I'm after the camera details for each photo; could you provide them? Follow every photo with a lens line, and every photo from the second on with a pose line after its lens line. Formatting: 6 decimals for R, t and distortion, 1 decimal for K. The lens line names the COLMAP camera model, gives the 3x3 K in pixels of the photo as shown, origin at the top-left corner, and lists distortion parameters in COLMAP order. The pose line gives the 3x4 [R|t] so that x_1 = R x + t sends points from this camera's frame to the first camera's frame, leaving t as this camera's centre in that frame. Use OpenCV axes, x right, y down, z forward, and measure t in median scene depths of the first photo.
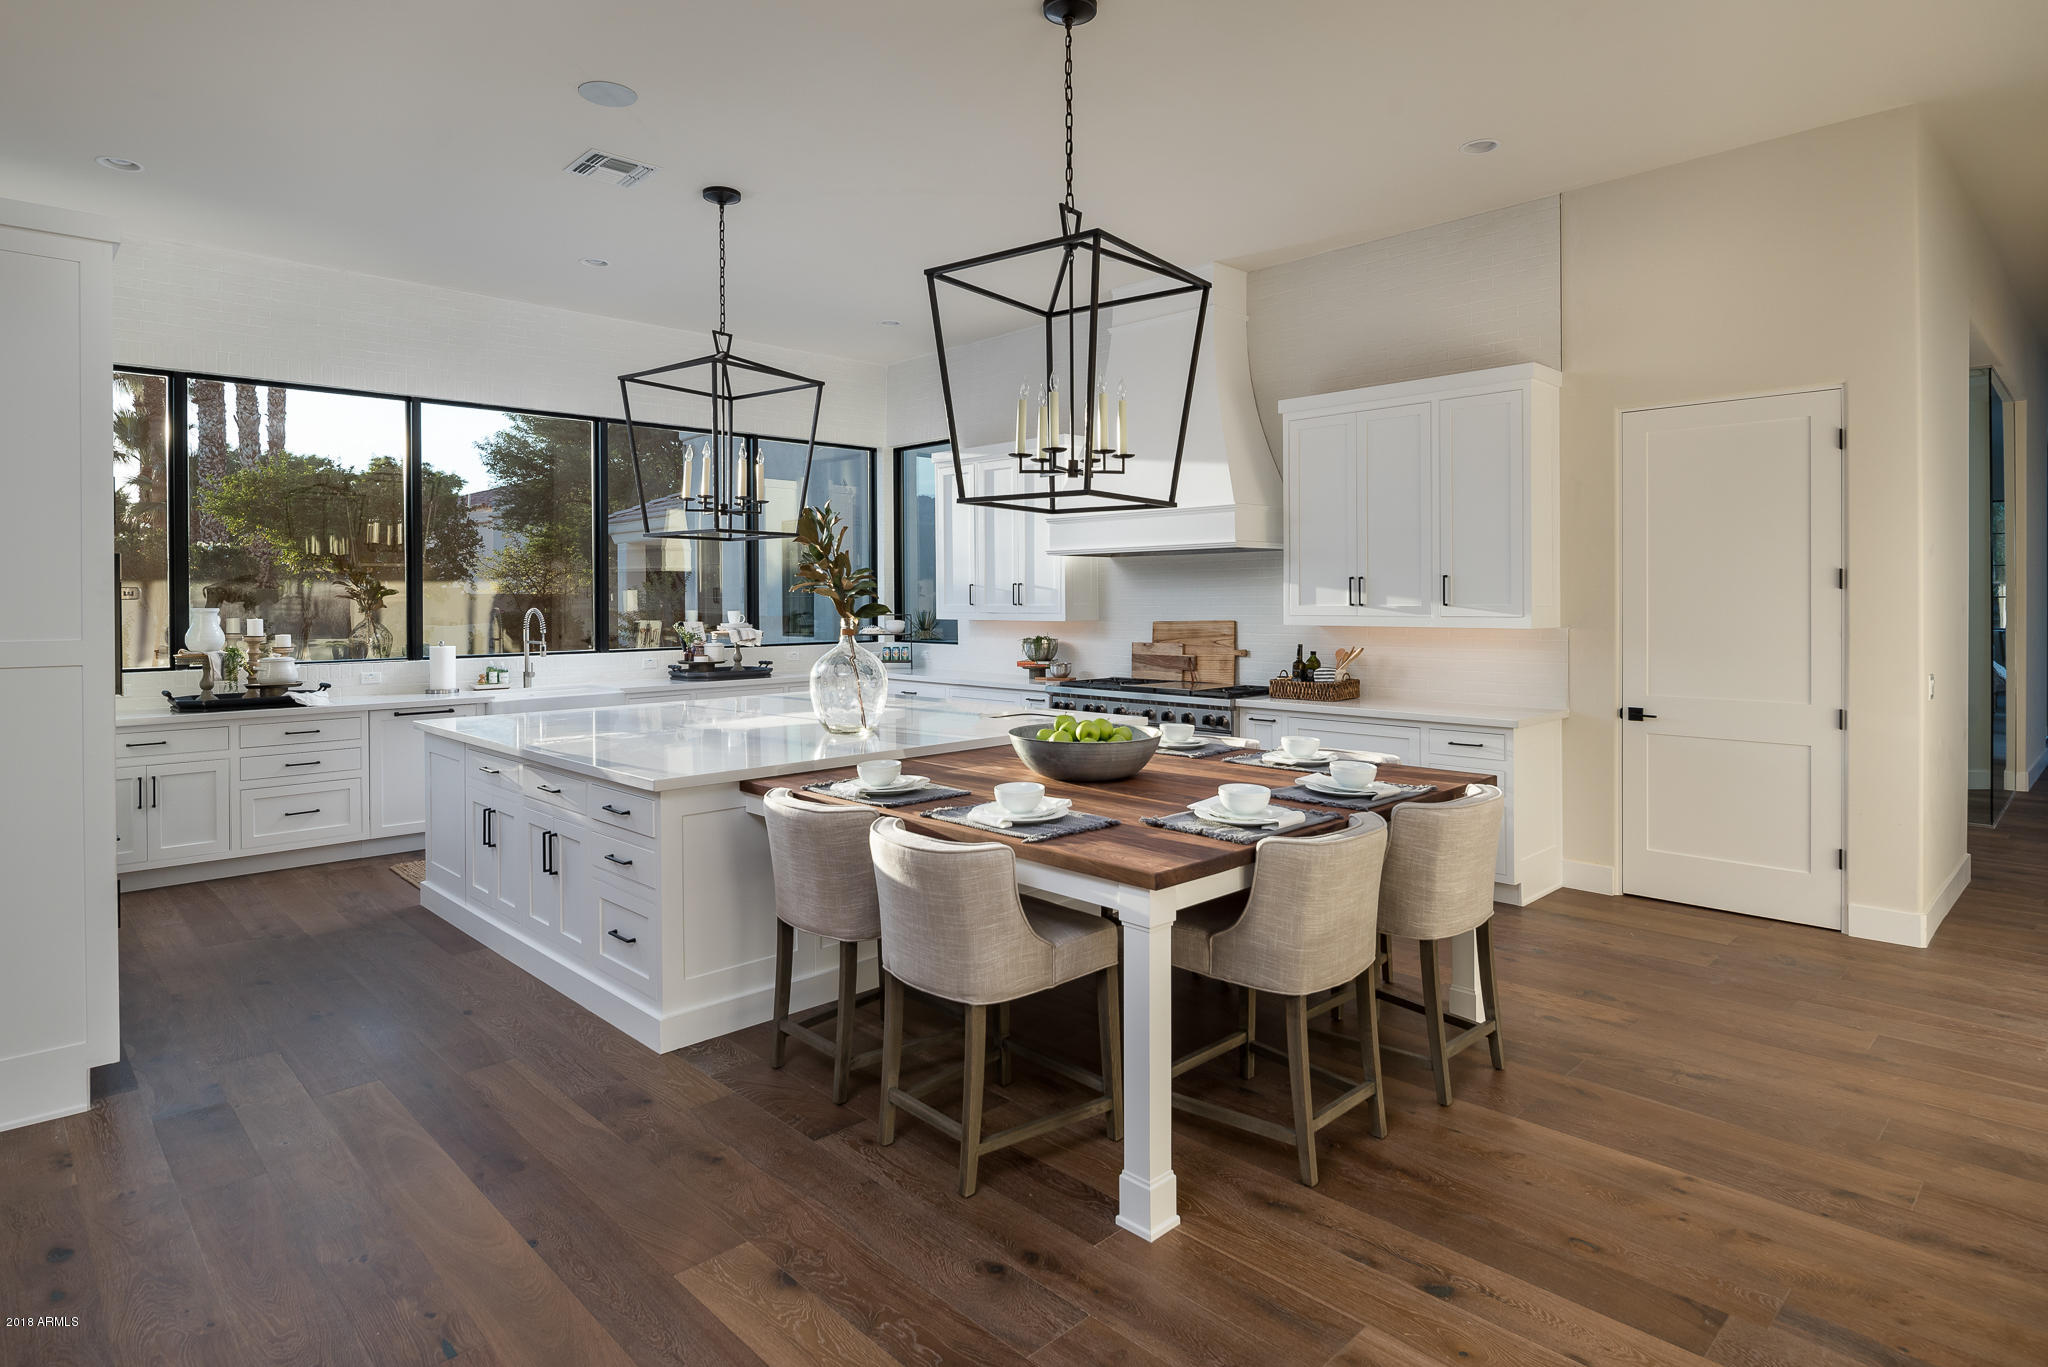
lens RADIAL K [[1111.9, 0, 1007.5], [0, 1111.9, 606.9], [0, 0, 1]] dist [-0.001858, -0.001100]
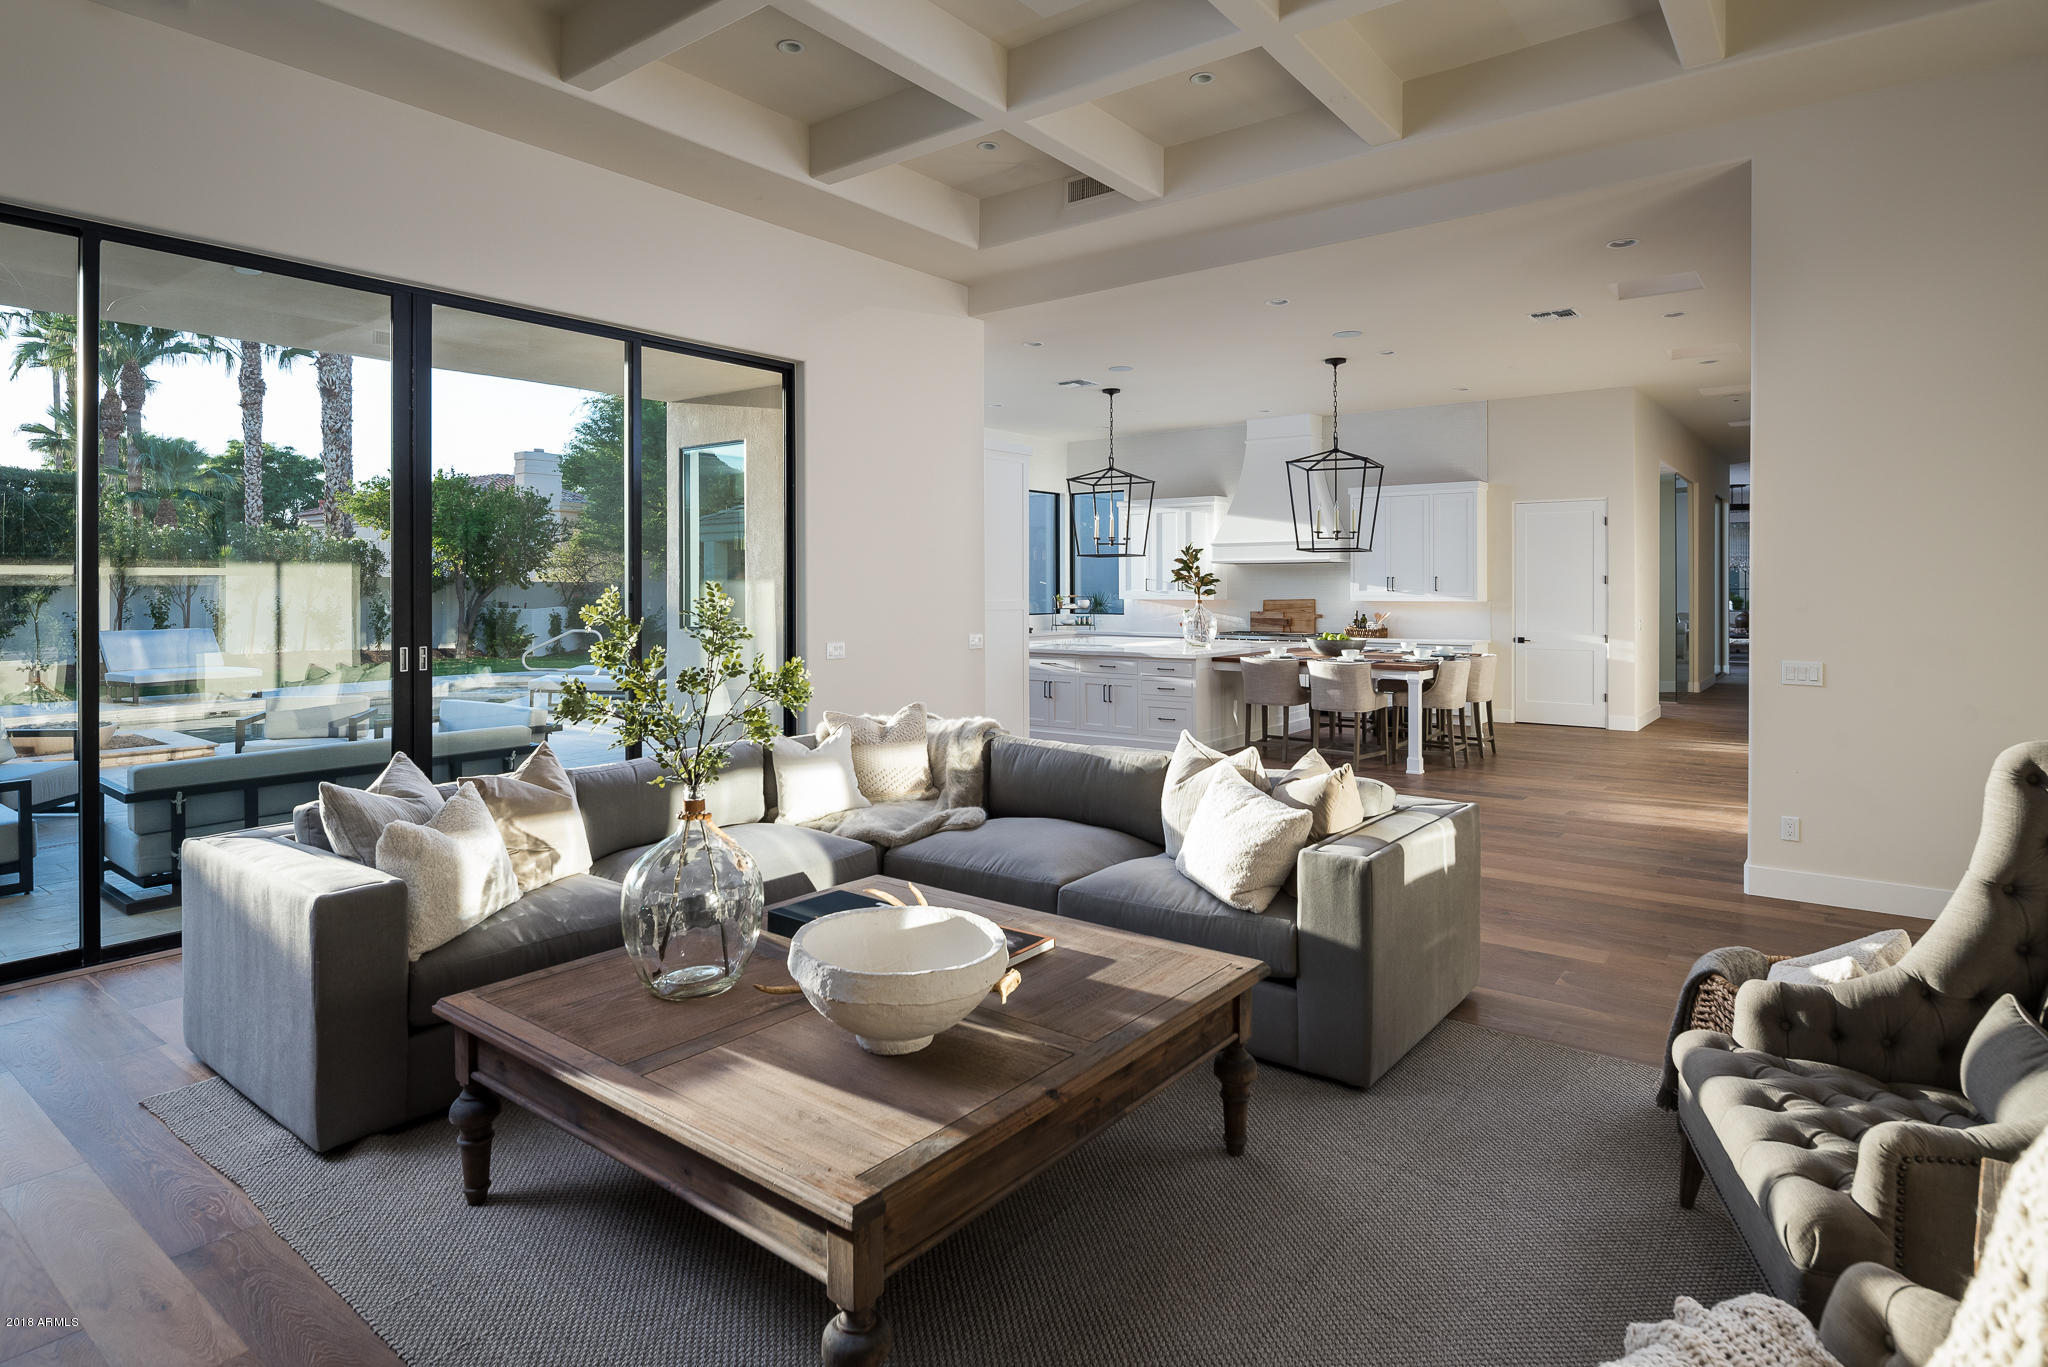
lens RADIAL K [[1111.9, 0, 1008.6], [0, 1111.9, 592.3], [0, 0, 1]] dist [-0.001858, -0.001100]
pose [[0.988831, 0.000817, 0.149041, -0.649288], [-0.000477, 0.999997, -0.002312, 0.005706], [-0.149043, 0.002215, 0.988828, -0.869539]]
